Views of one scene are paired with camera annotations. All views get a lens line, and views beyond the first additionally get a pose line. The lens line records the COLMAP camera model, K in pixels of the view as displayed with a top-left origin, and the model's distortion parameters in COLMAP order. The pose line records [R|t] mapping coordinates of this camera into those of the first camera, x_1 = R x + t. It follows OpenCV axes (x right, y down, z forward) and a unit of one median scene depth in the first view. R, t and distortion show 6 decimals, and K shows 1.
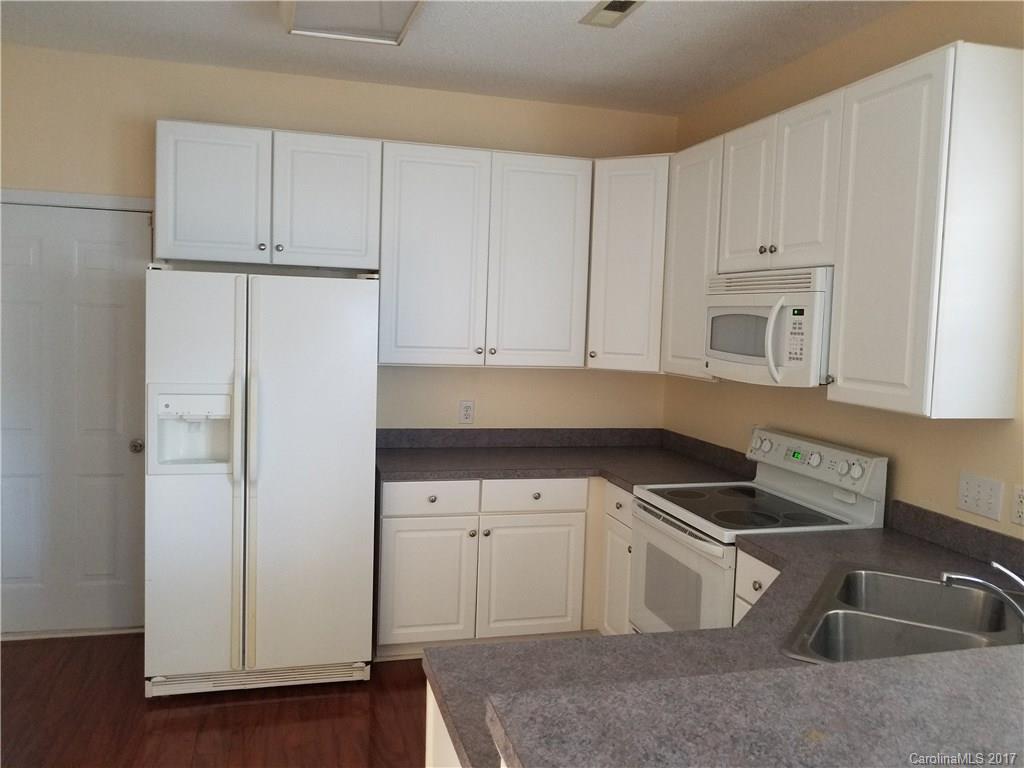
lens RADIAL K [[789.9, 0, 512.0], [0, 789.9, 384.0], [0, 0, 1]] dist [-0.004982, 0.000661]
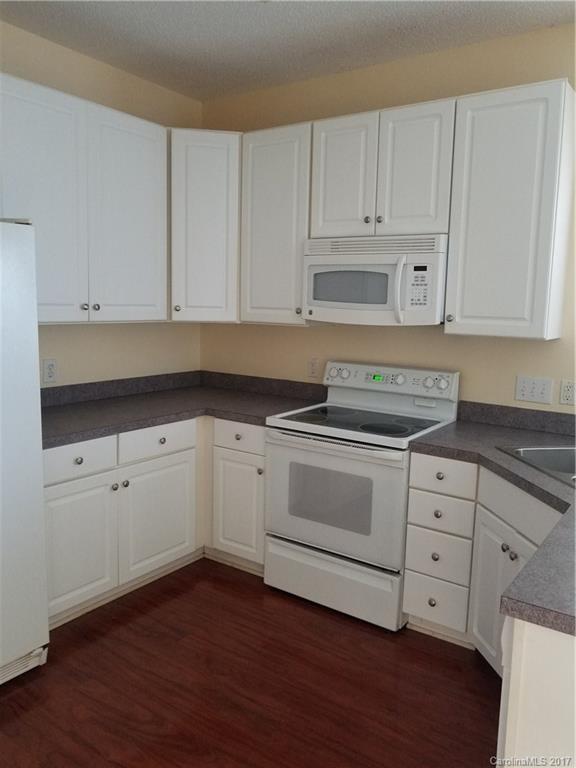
lens RADIAL K [[592.4, 0, 288.0], [0, 592.4, 384.0], [0, 0, 1]] dist [-0.004982, 0.000661]
pose [[0.774551, -0.102856, 0.624093, -0.372389], [0.052568, 0.993744, 0.098537, -0.006616], [-0.630324, -0.043515, 0.775112, 0.301303]]
